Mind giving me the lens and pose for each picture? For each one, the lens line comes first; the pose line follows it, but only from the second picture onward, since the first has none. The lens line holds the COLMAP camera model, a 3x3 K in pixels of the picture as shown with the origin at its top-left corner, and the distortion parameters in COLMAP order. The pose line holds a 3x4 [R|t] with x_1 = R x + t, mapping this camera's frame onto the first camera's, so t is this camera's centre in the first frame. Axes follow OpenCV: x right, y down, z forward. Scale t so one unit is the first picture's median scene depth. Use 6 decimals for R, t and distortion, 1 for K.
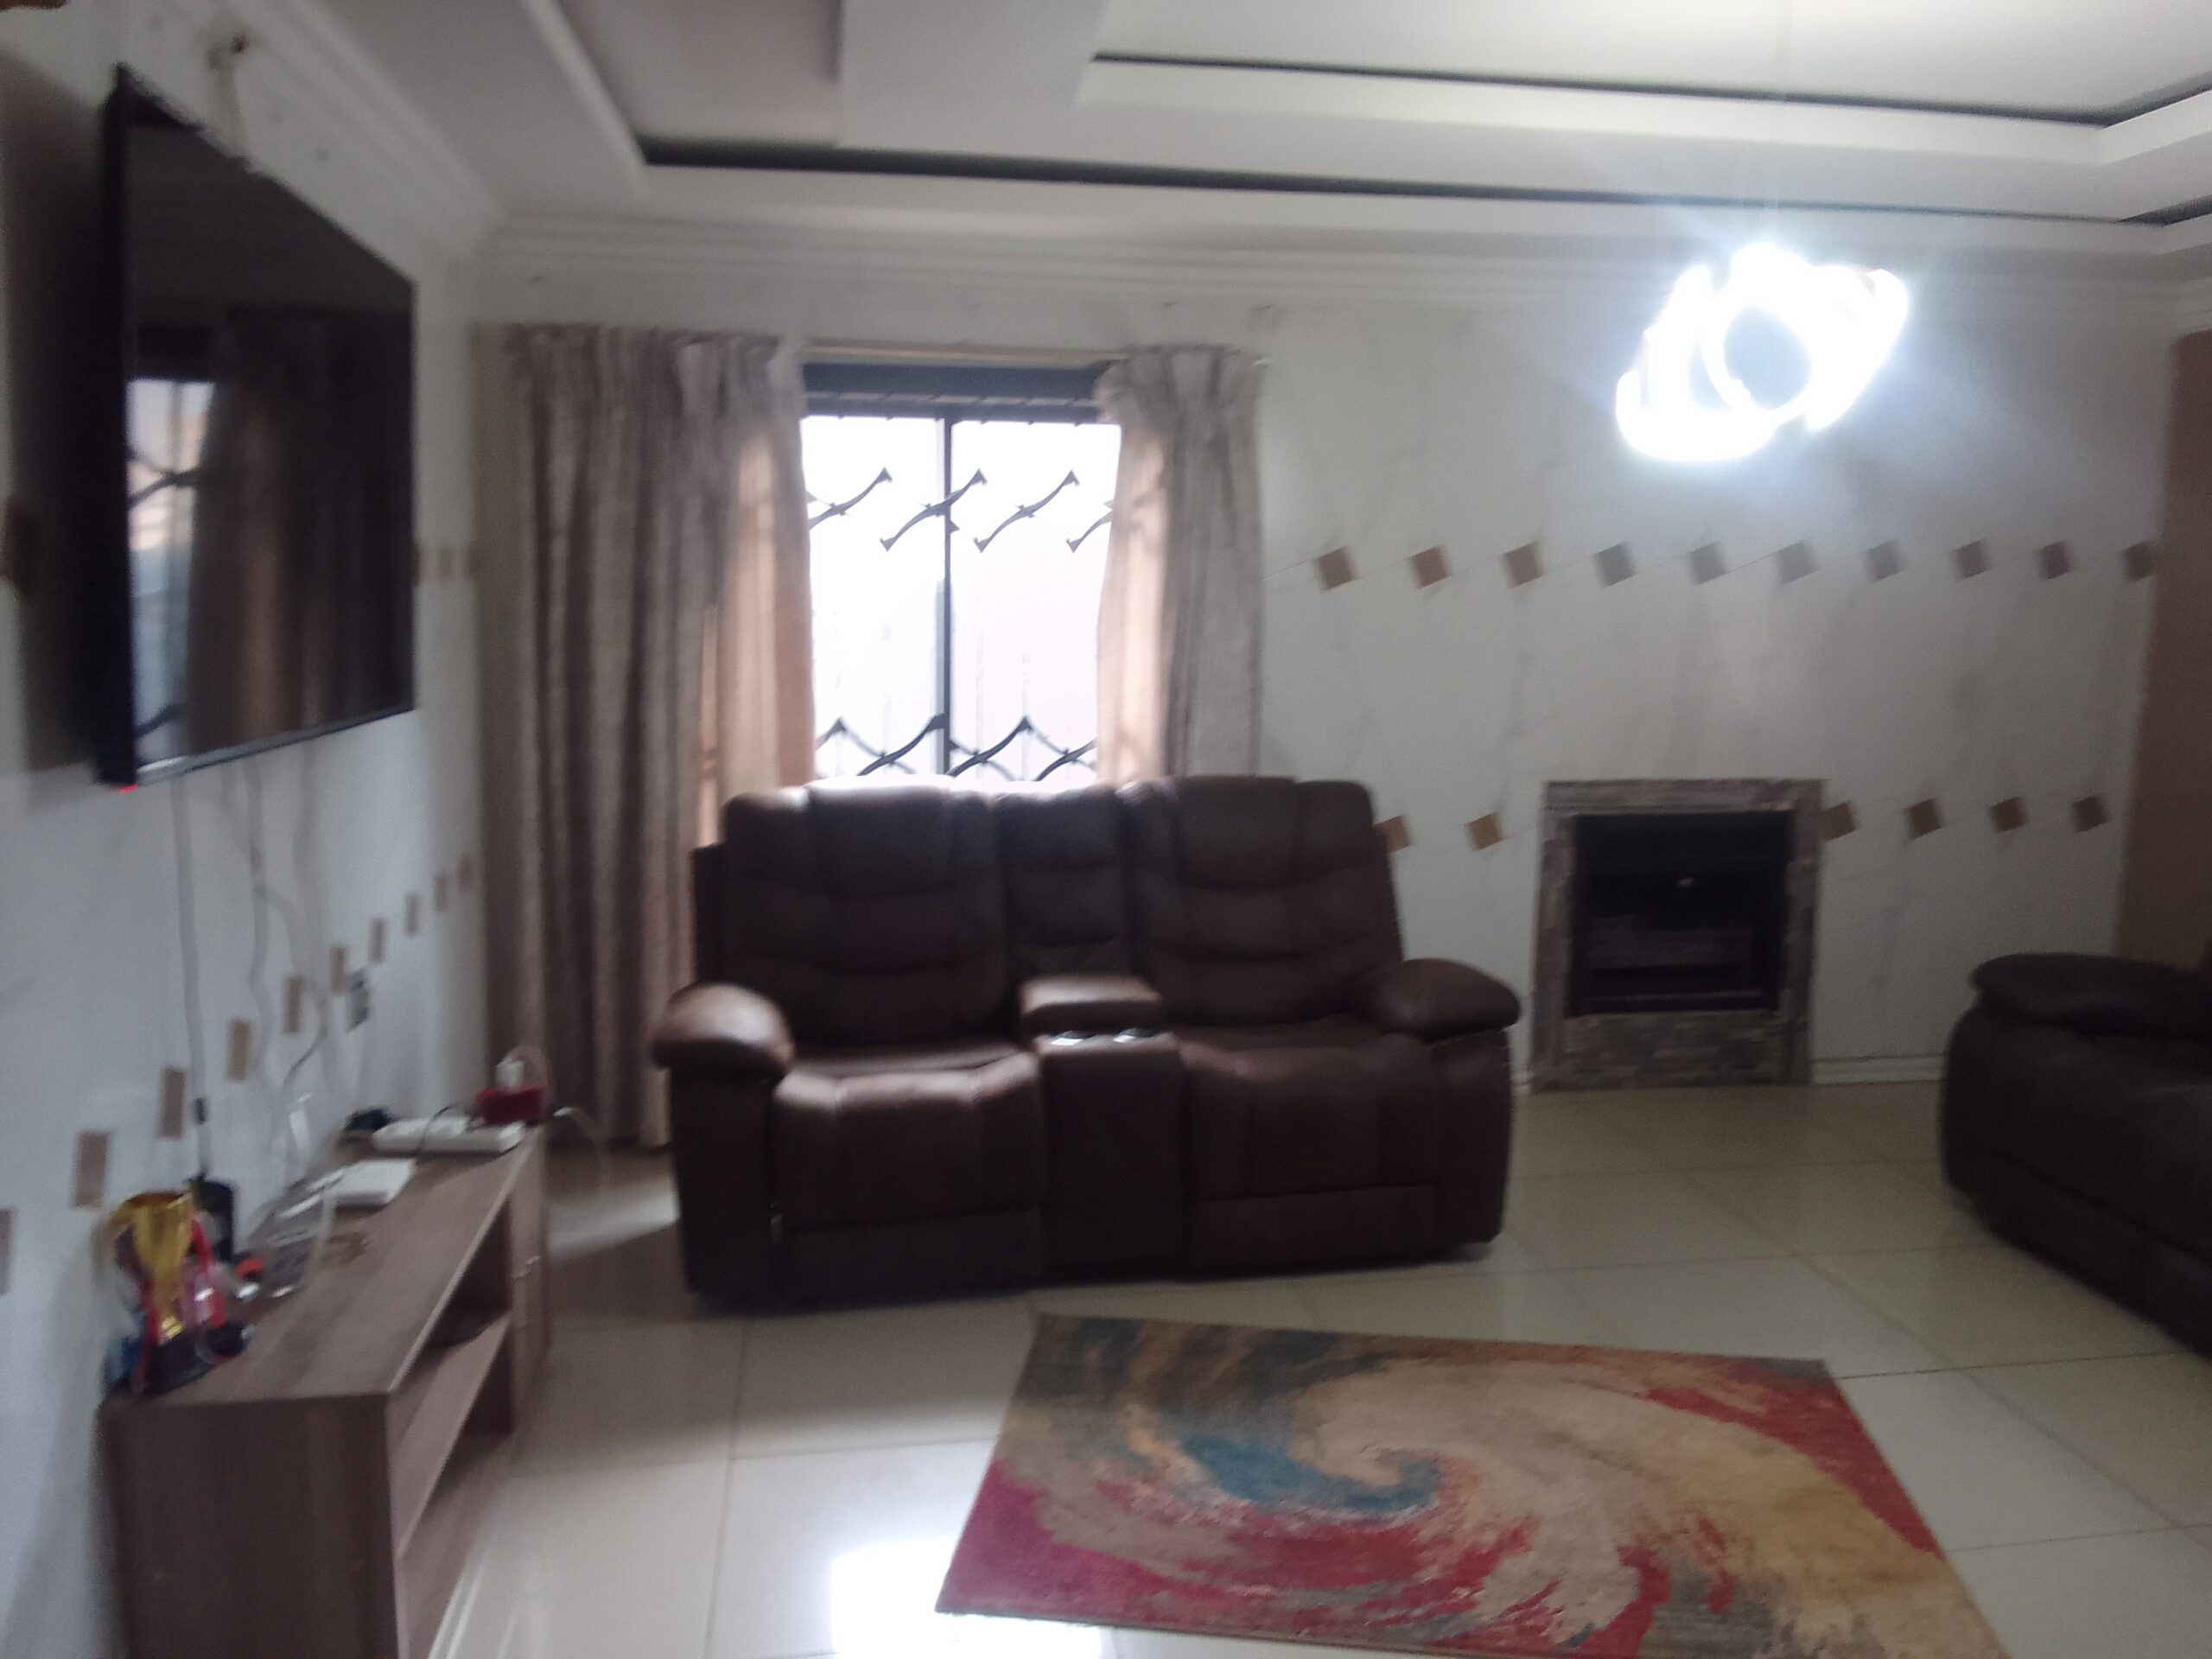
lens RADIAL K [[1757.5, 0, 1106.0], [0, 1757.5, 829.5], [0, 0, 1]] dist [0.066864, -0.103708]
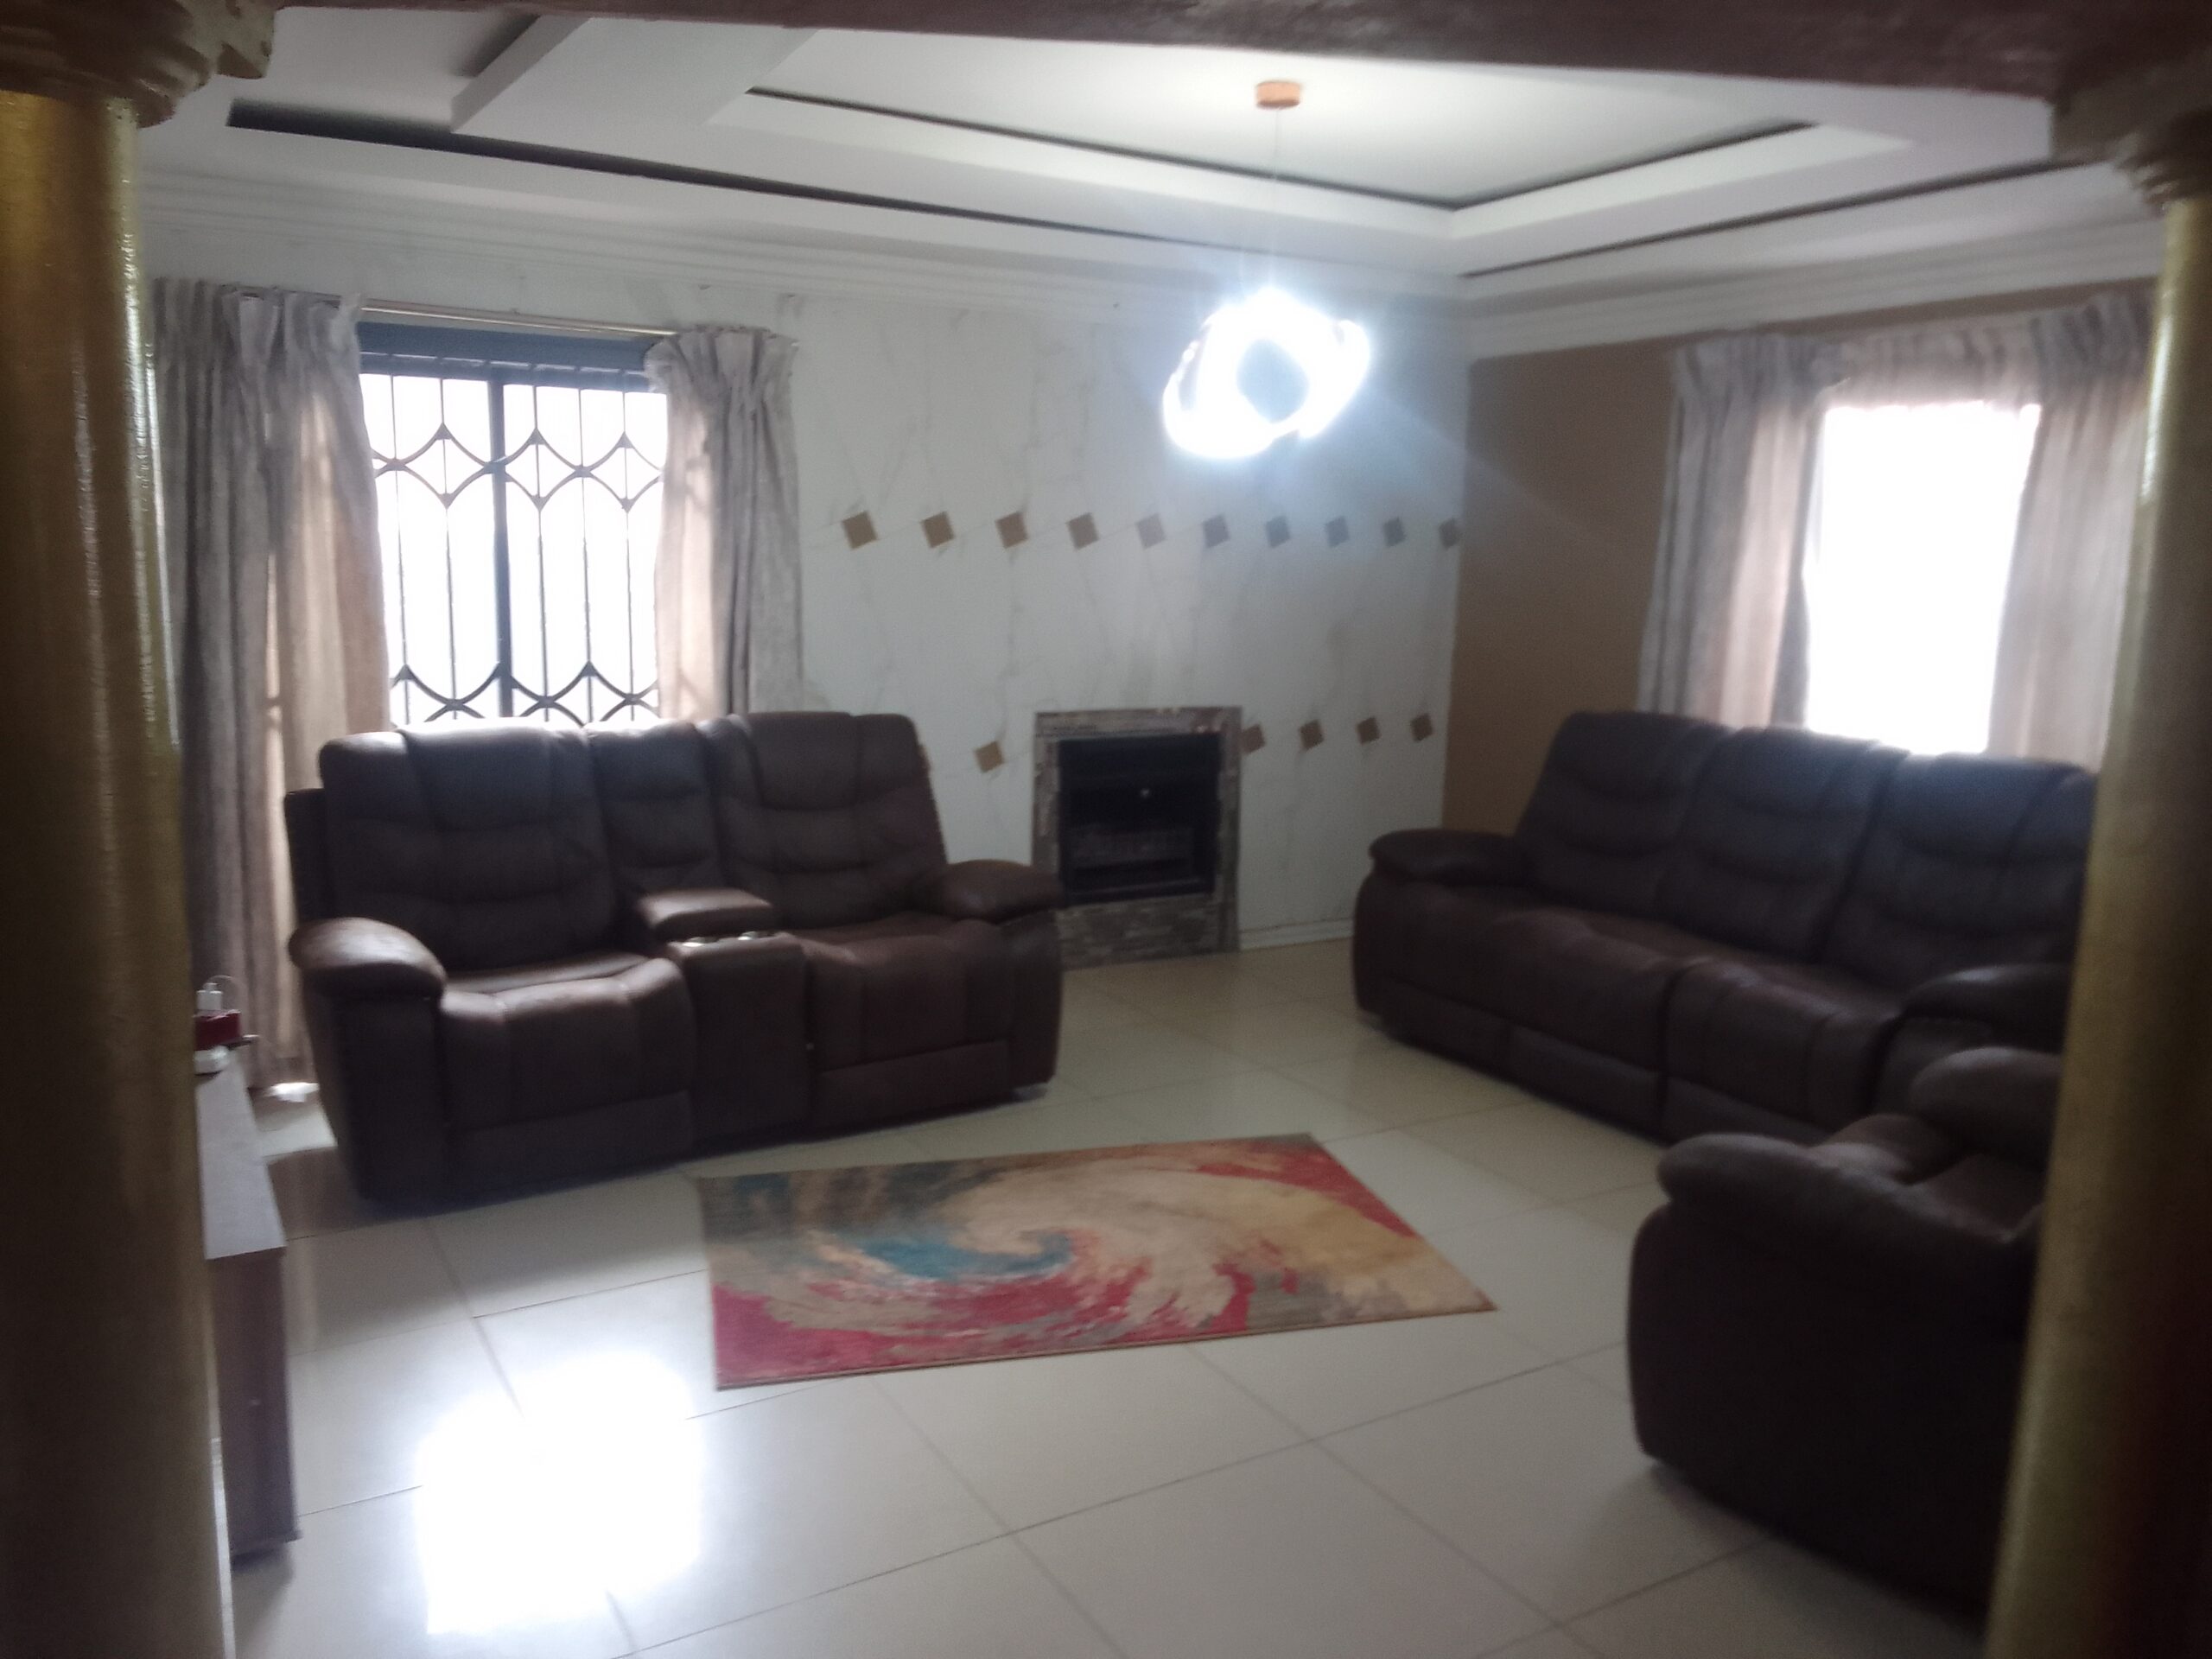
lens RADIAL K [[1726.1, 0, 1106.0], [0, 1726.1, 829.5], [0, 0, 1]] dist [0.065678, -0.105210]
pose [[0.930185, -0.049305, 0.363766, -0.153914], [0.039576, 0.998633, 0.034154, 0.015455], [-0.364952, -0.017373, 0.930864, -0.118217]]
